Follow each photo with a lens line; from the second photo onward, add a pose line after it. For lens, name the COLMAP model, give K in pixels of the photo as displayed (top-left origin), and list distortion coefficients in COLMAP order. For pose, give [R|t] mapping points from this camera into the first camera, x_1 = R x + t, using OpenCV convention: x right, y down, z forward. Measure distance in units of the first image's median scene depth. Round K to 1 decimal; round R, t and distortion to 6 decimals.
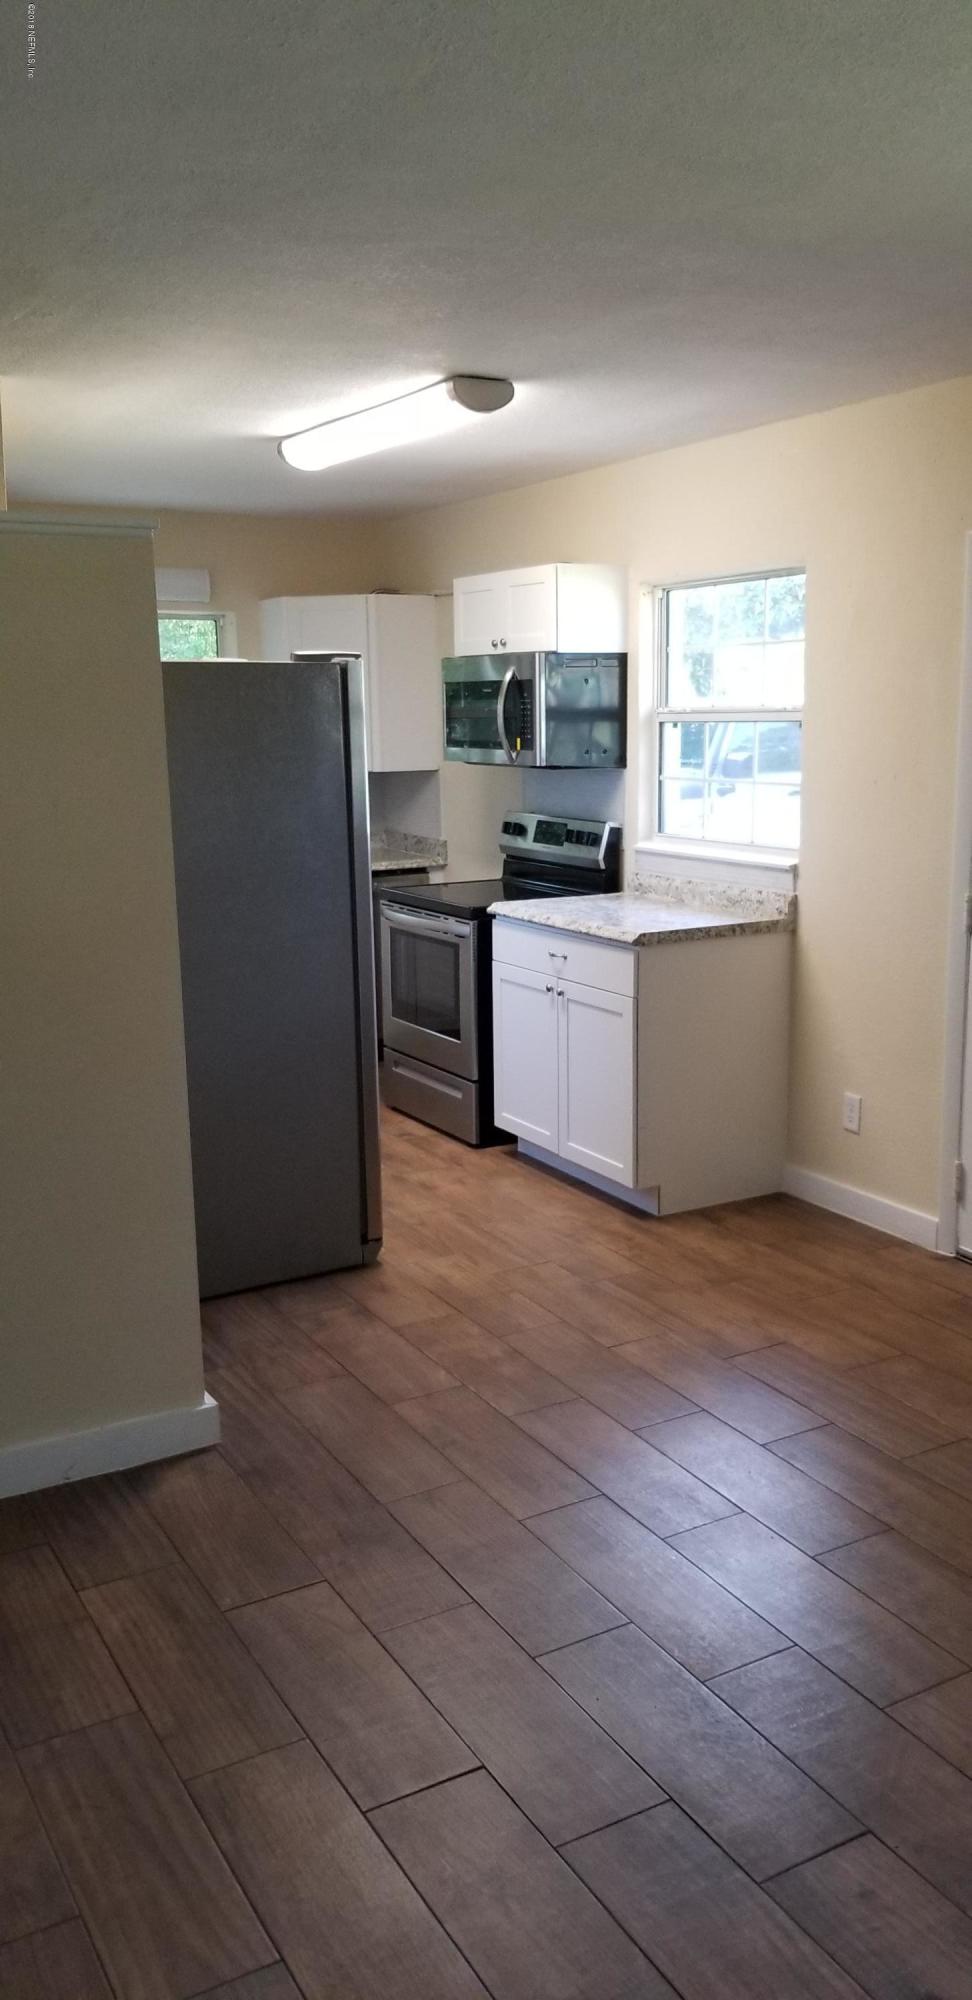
lens RADIAL K [[1556.5, 0, 516.5], [0, 1556.5, 1011.1], [0, 0, 1]] dist [0.099510, -0.157123]
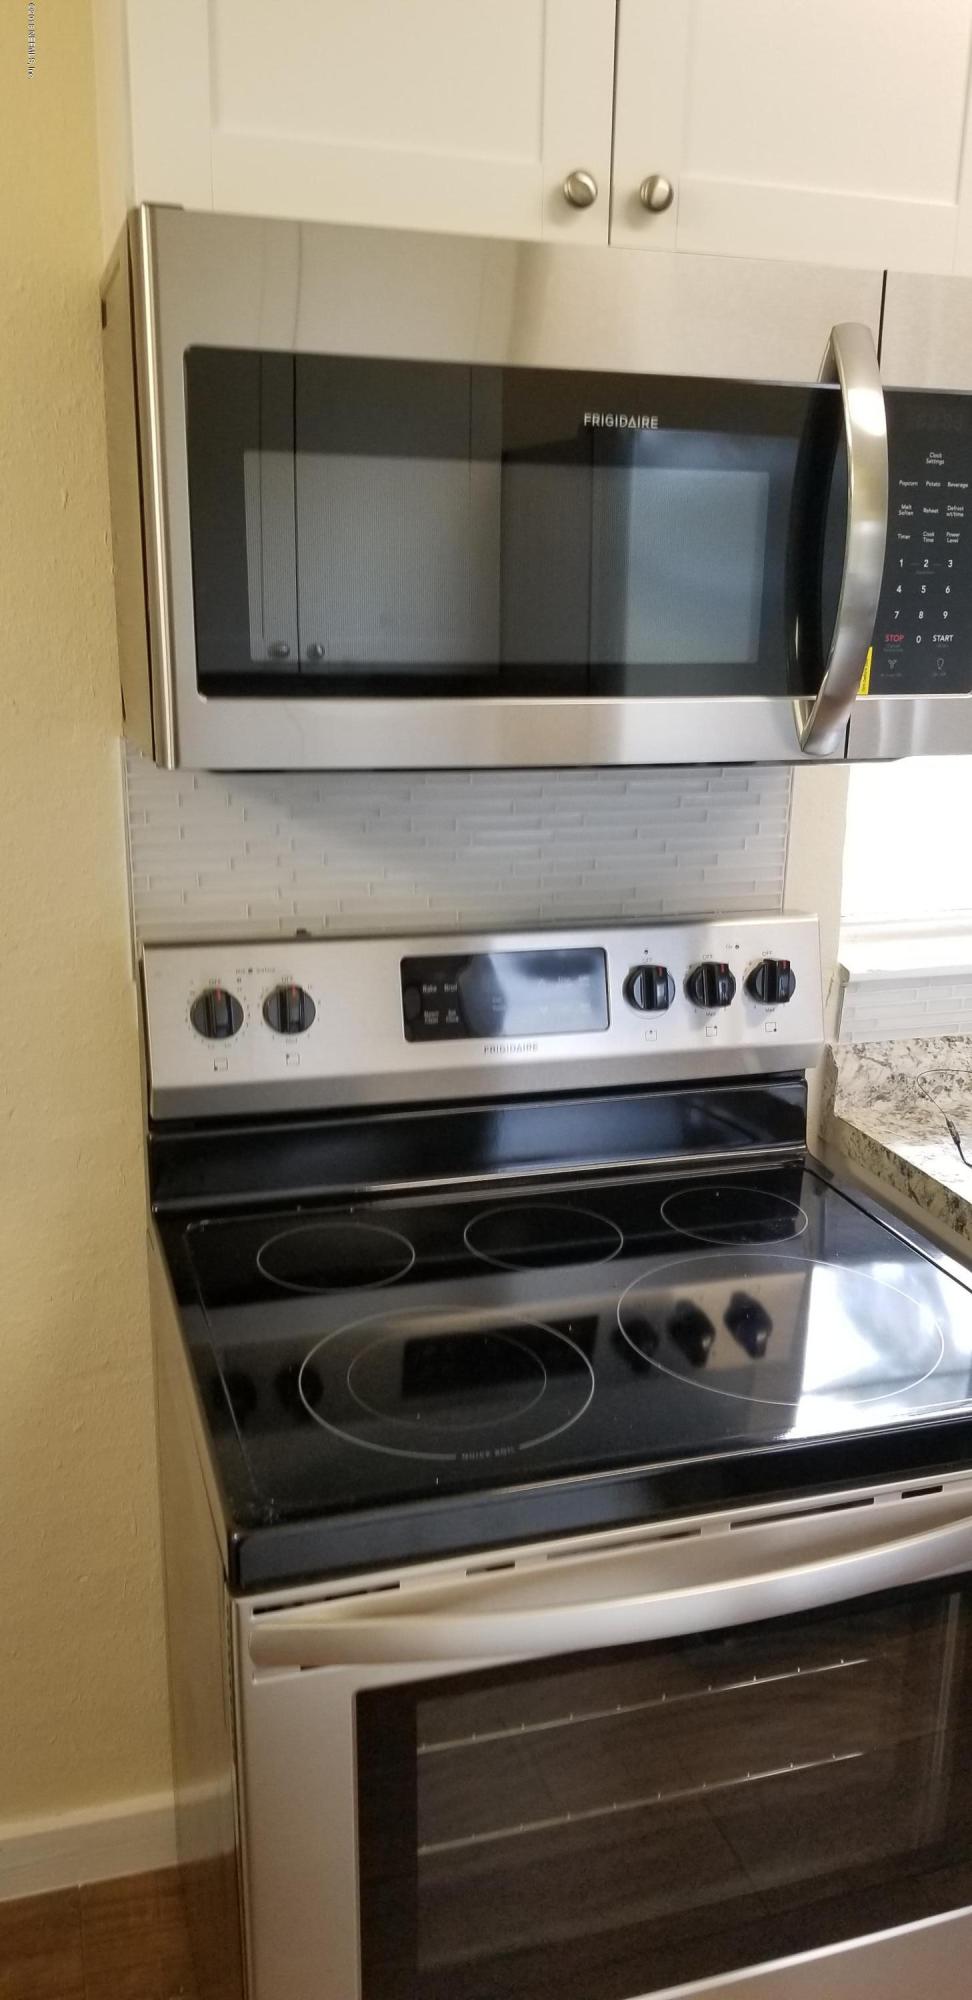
lens RADIAL K [[1556.5, 0, 516.5], [0, 1556.5, 1011.1], [0, 0, 1]] dist [0.099510, -0.157123]
pose [[0.221484, -0.256311, 0.940877, -0.246140], [0.168674, 0.960366, 0.221914, -0.180657], [-0.960465, 0.109551, 0.255939, 0.979695]]
